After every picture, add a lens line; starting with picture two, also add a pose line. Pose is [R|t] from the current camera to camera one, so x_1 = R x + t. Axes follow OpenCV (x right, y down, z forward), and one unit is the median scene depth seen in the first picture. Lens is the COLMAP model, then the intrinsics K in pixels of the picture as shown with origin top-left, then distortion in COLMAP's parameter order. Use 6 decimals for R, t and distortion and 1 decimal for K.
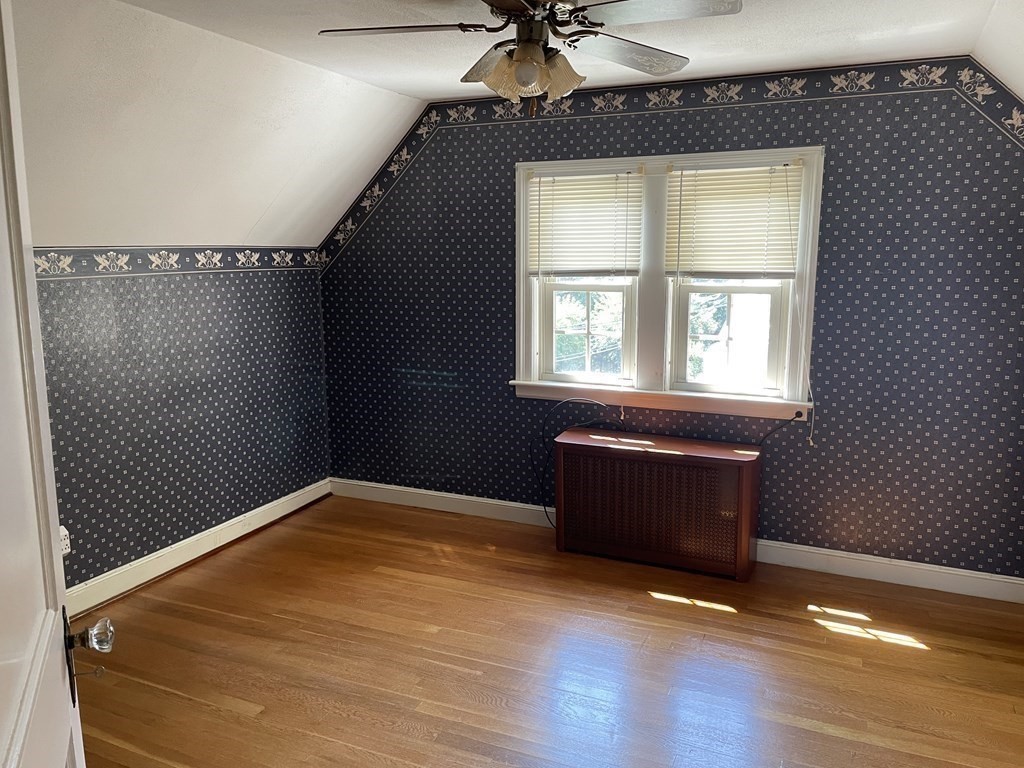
lens RADIAL K [[776.5, 0, 512.0], [0, 776.5, 384.0], [0, 0, 1]] dist [0.093808, -0.108243]
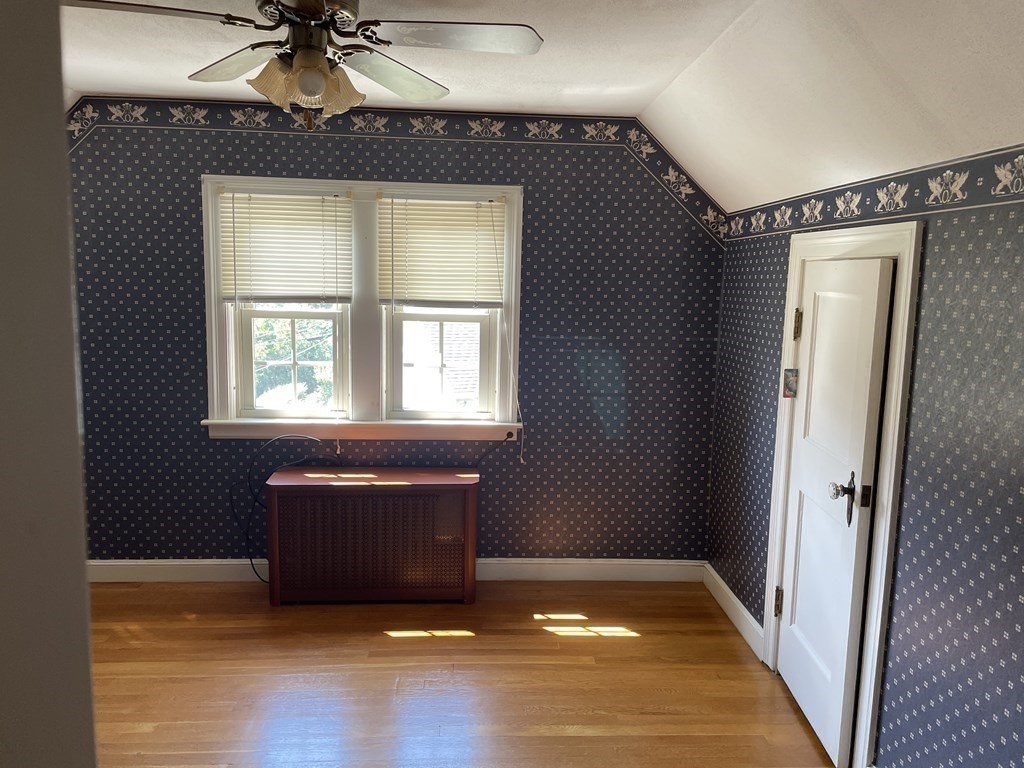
lens RADIAL K [[782.8, 0, 513.7], [0, 782.8, 382.2], [0, 0, 1]] dist [0.120623, -0.153370]
pose [[0.890187, -0.040230, 0.453815, -0.109061], [0.056312, 0.998171, -0.021973, -0.008819], [-0.452101, 0.045115, 0.890825, 0.049093]]
